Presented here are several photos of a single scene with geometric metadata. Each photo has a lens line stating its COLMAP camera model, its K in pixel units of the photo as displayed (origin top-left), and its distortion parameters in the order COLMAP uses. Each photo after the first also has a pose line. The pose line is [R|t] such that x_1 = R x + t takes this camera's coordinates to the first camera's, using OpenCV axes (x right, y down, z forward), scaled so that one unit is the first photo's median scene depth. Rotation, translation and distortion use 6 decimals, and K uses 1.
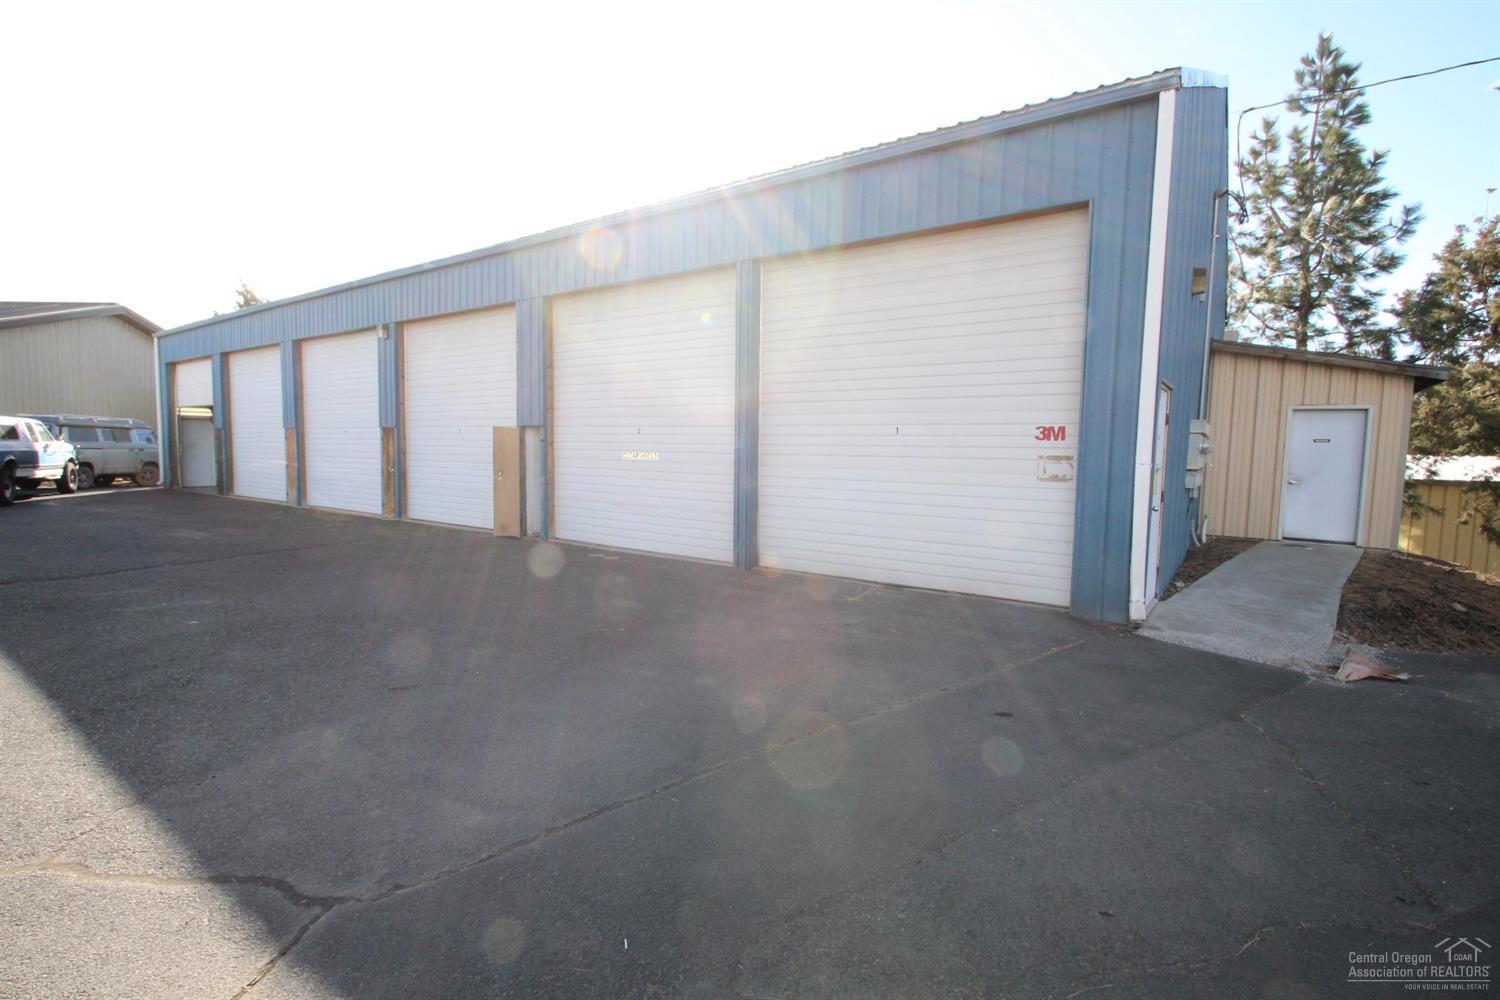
lens RADIAL K [[688.7, 0, 750.0], [0, 688.7, 500.0], [0, 0, 1]] dist [-0.000422, -0.000131]
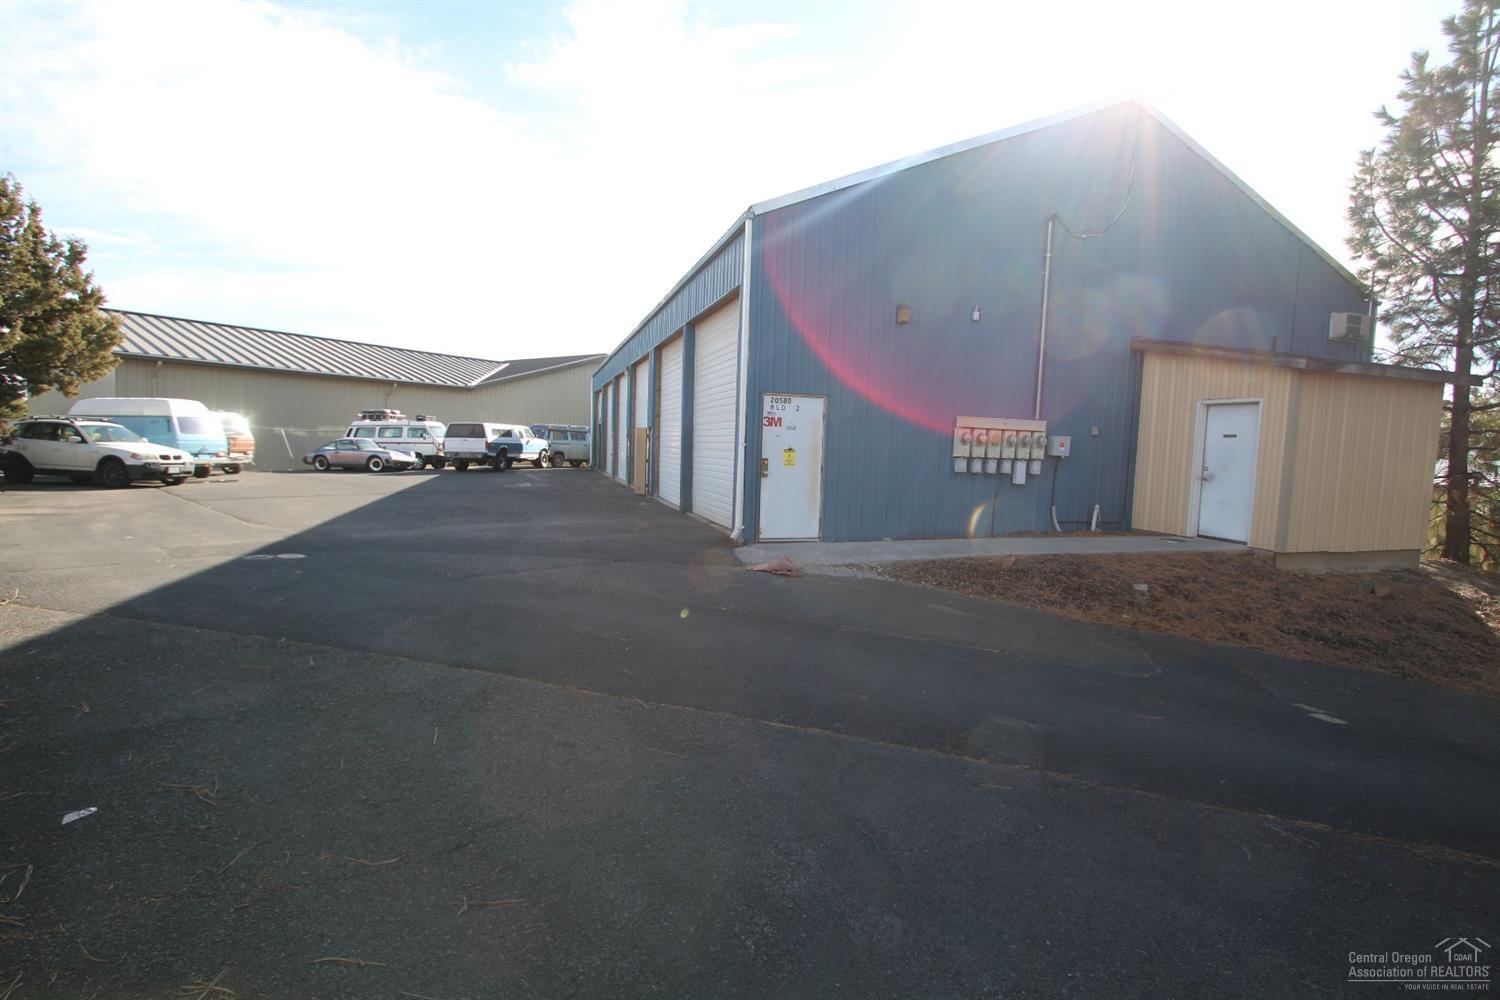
lens RADIAL K [[688.7, 0, 750.0], [0, 688.7, 500.0], [0, 0, 1]] dist [-0.000422, -0.000131]
pose [[0.803553, 0.054611, -0.592723, 0.541561], [-0.058821, 0.998194, 0.012225, 0.019956], [0.592320, 0.025041, 0.805314, -0.105816]]
